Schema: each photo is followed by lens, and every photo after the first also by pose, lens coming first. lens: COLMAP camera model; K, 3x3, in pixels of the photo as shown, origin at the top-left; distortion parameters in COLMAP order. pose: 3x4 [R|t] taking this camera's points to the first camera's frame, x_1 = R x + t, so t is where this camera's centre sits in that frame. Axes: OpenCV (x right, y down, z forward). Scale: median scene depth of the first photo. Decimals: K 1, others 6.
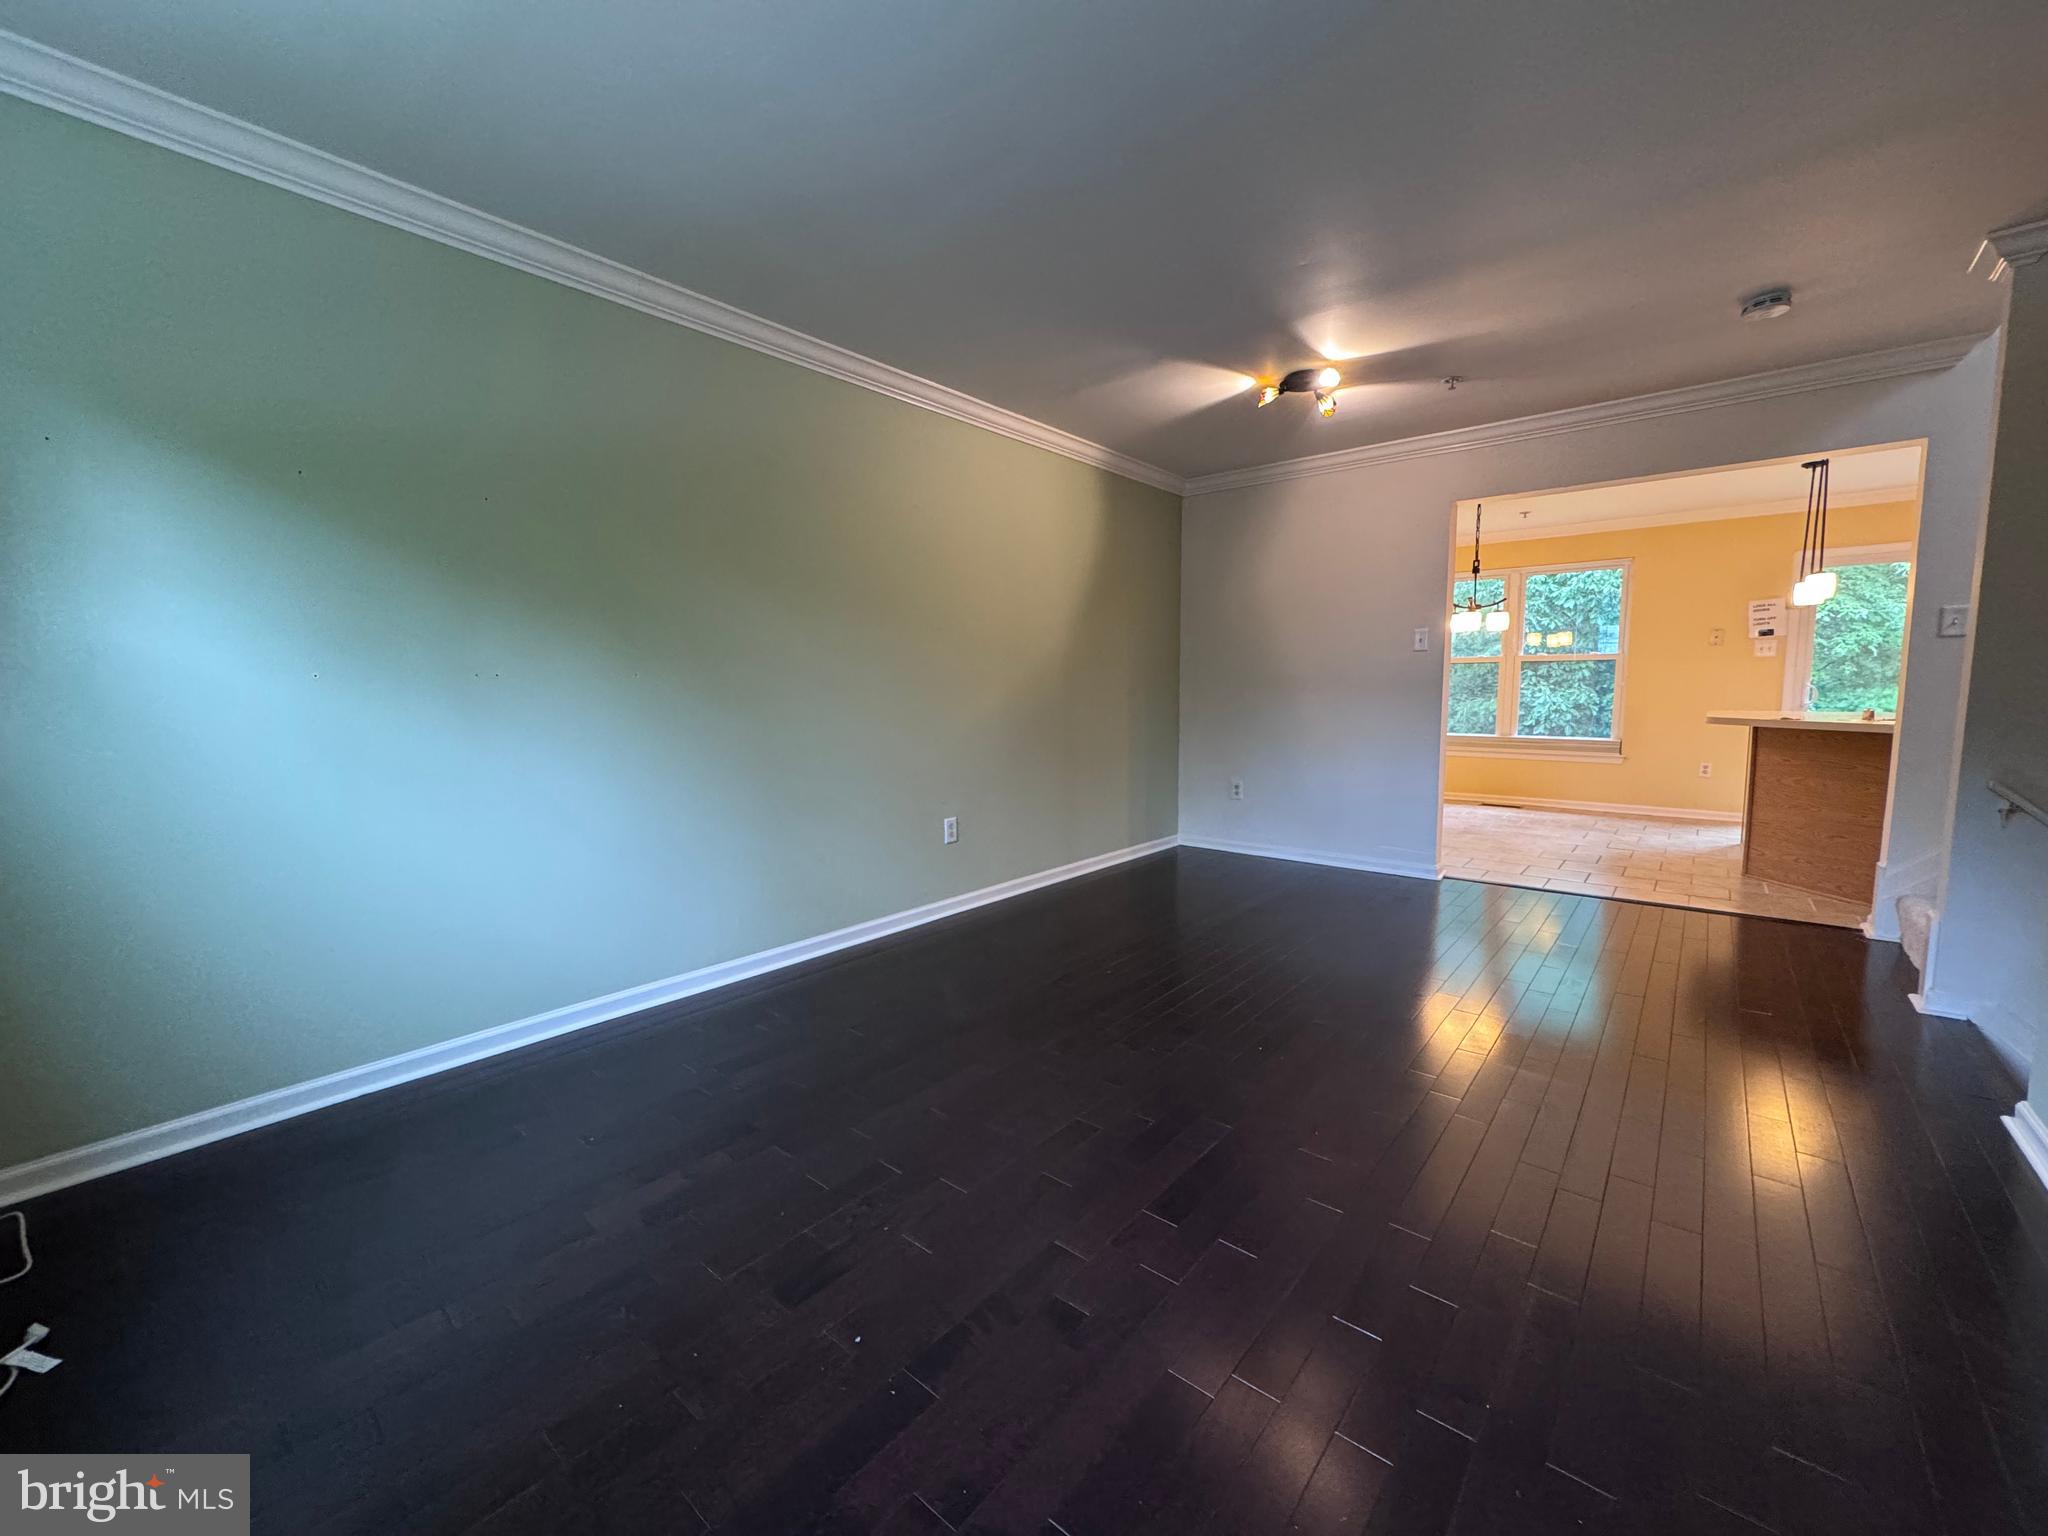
lens RADIAL K [[820.0, 0, 1021.7], [0, 820.0, 768.9], [0, 0, 1]] dist [-0.001763, -0.000133]
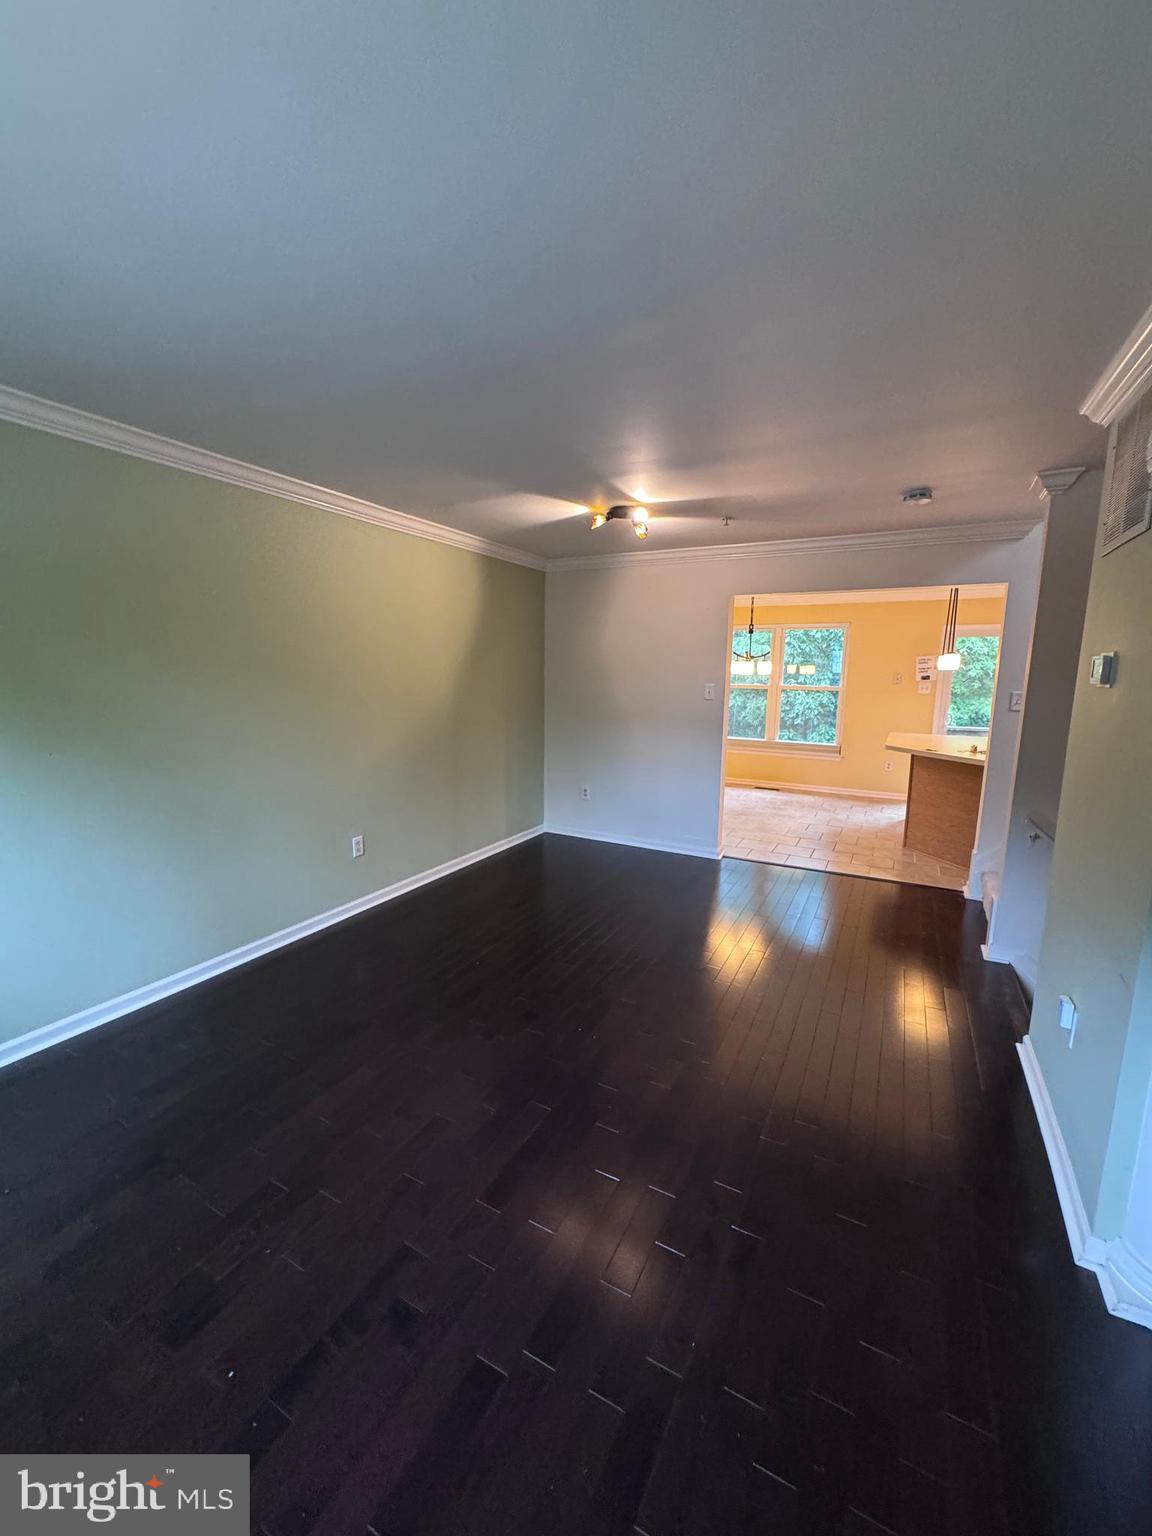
lens RADIAL K [[615.3, 0, 576.0], [0, 615.3, 768.0], [0, 0, 1]] dist [-0.001773, -0.000096]
pose [[0.978095, -0.012728, 0.207772, 0.036799], [0.000728, 0.998332, 0.057733, -0.079025], [-0.208160, -0.056318, 0.976472, 0.006000]]
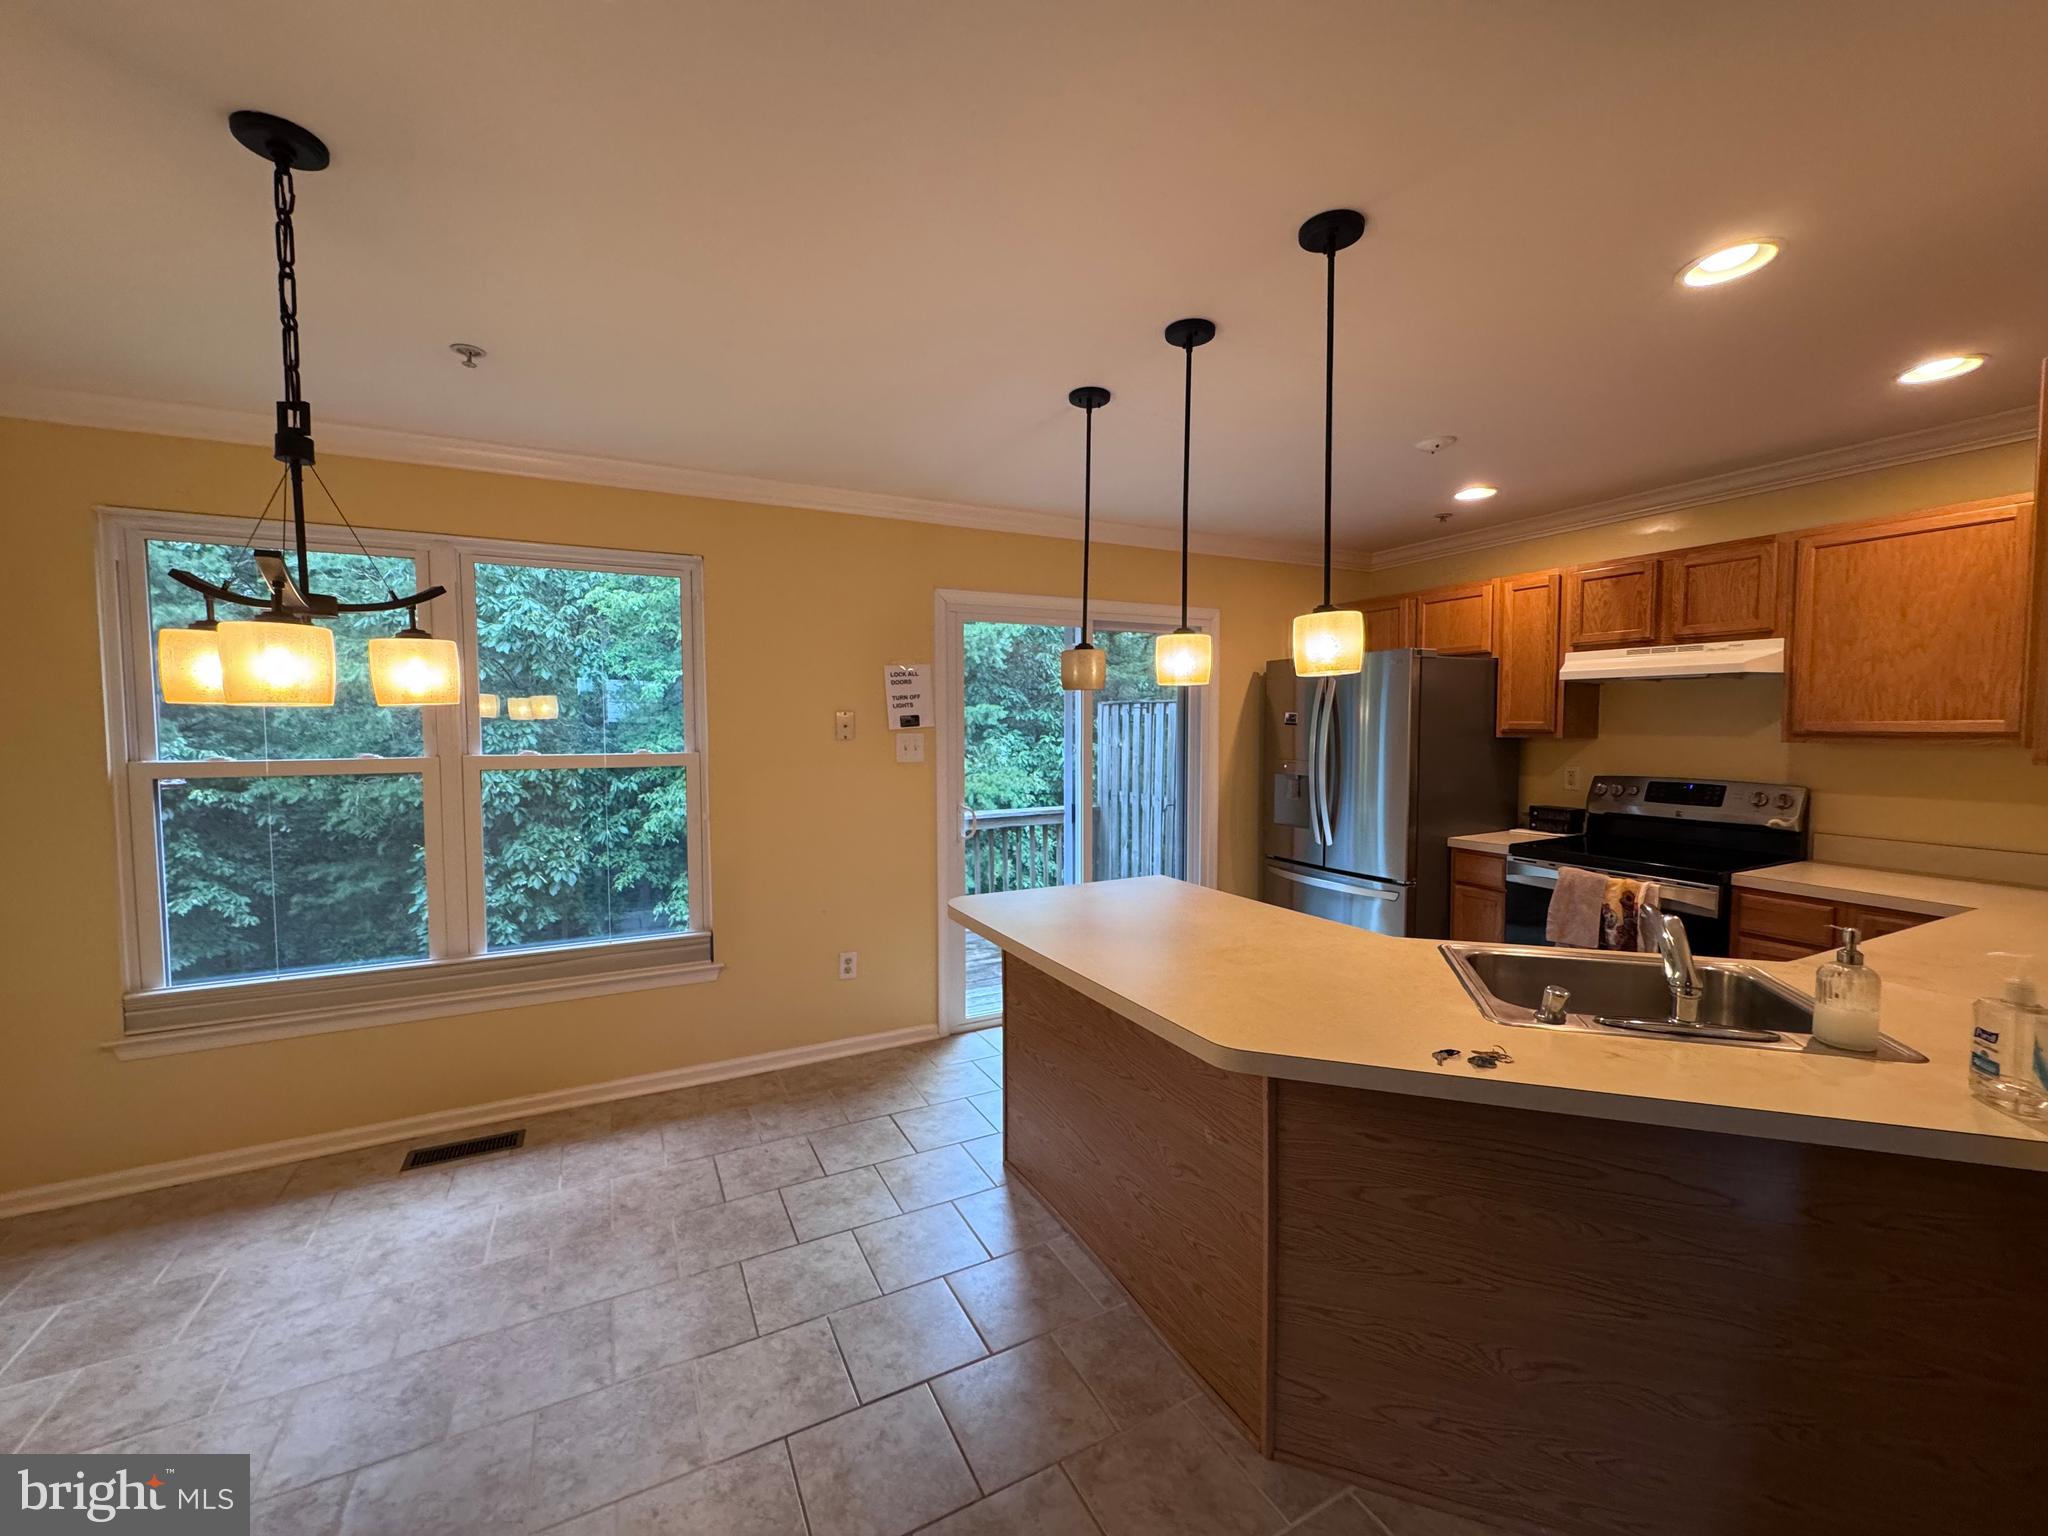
lens RADIAL K [[820.0, 0, 1021.7], [0, 820.0, 768.9], [0, 0, 1]] dist [-0.001763, -0.000133]
pose [[0.388930, -0.042302, 0.920296, 0.487643], [0.093492, 0.995600, 0.006253, -0.156623], [-0.916511, 0.083608, 0.391173, 0.853867]]
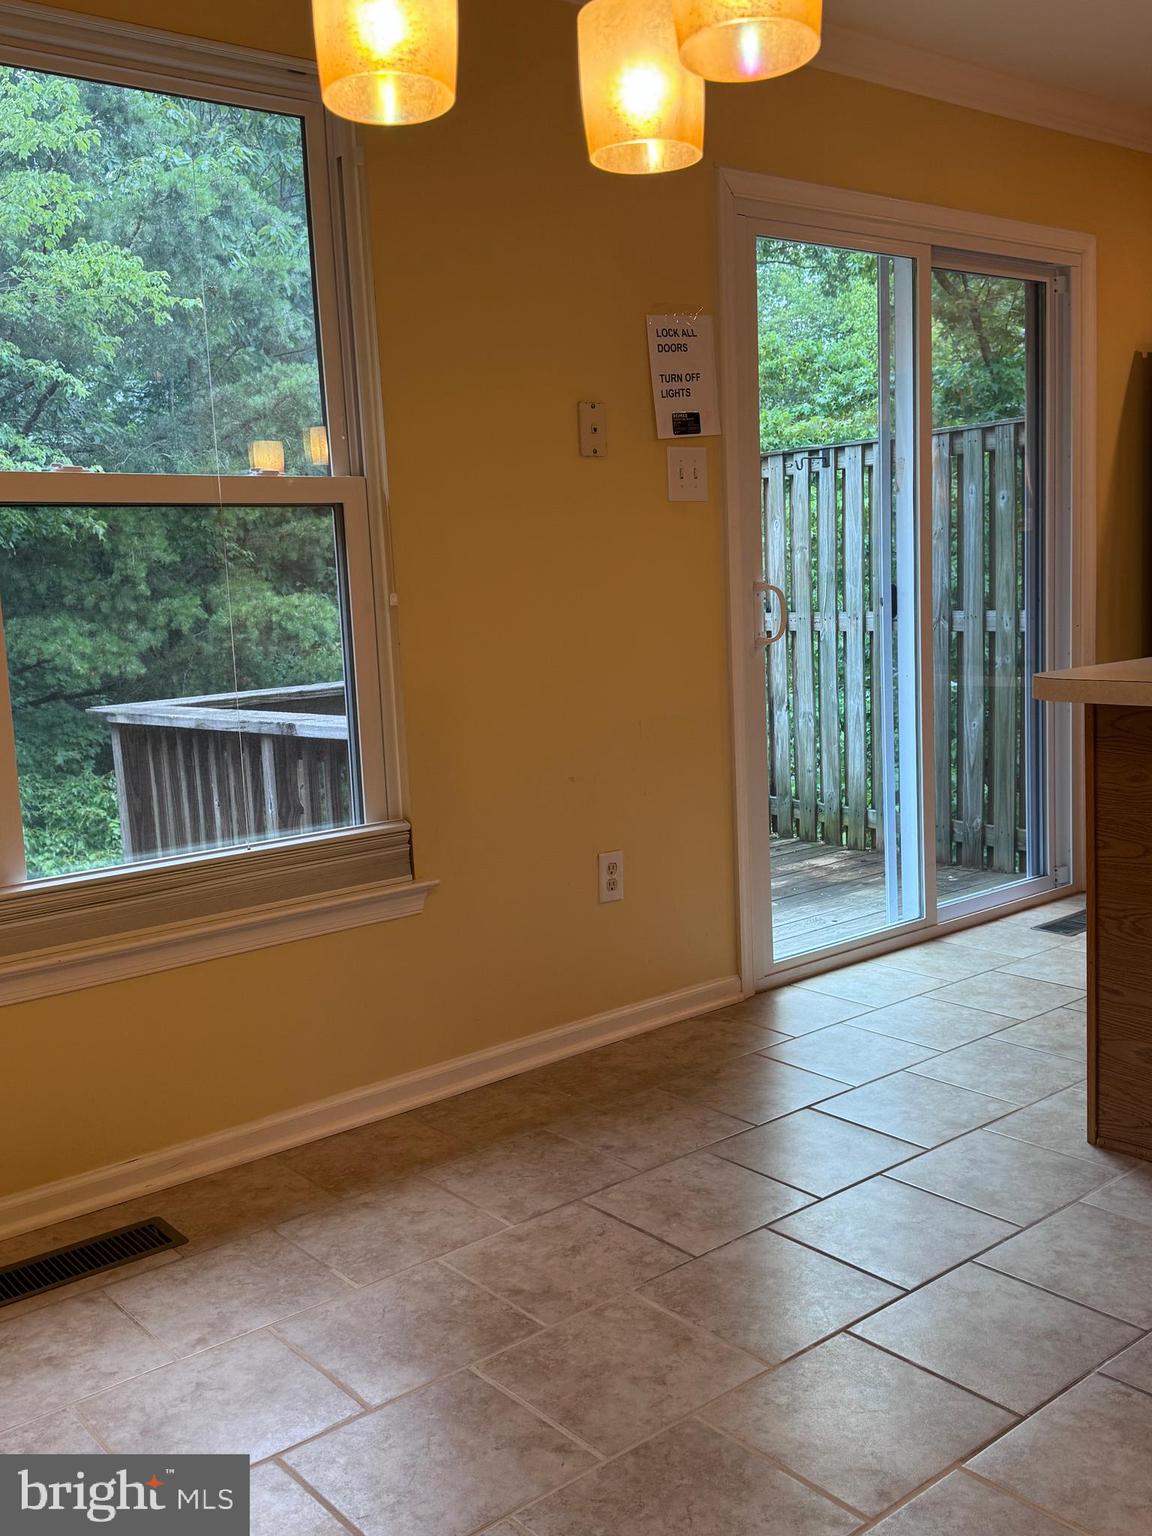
lens RADIAL K [[1435.7, 0, 579.5], [0, 1435.7, 761.2], [0, 0, 1]] dist [0.190950, -0.402266]
pose [[0.182185, -0.126733, 0.975063, 0.413373], [0.146674, 0.984067, 0.100498, -0.122293], [-0.972263, 0.124707, 0.197871, 1.152269]]
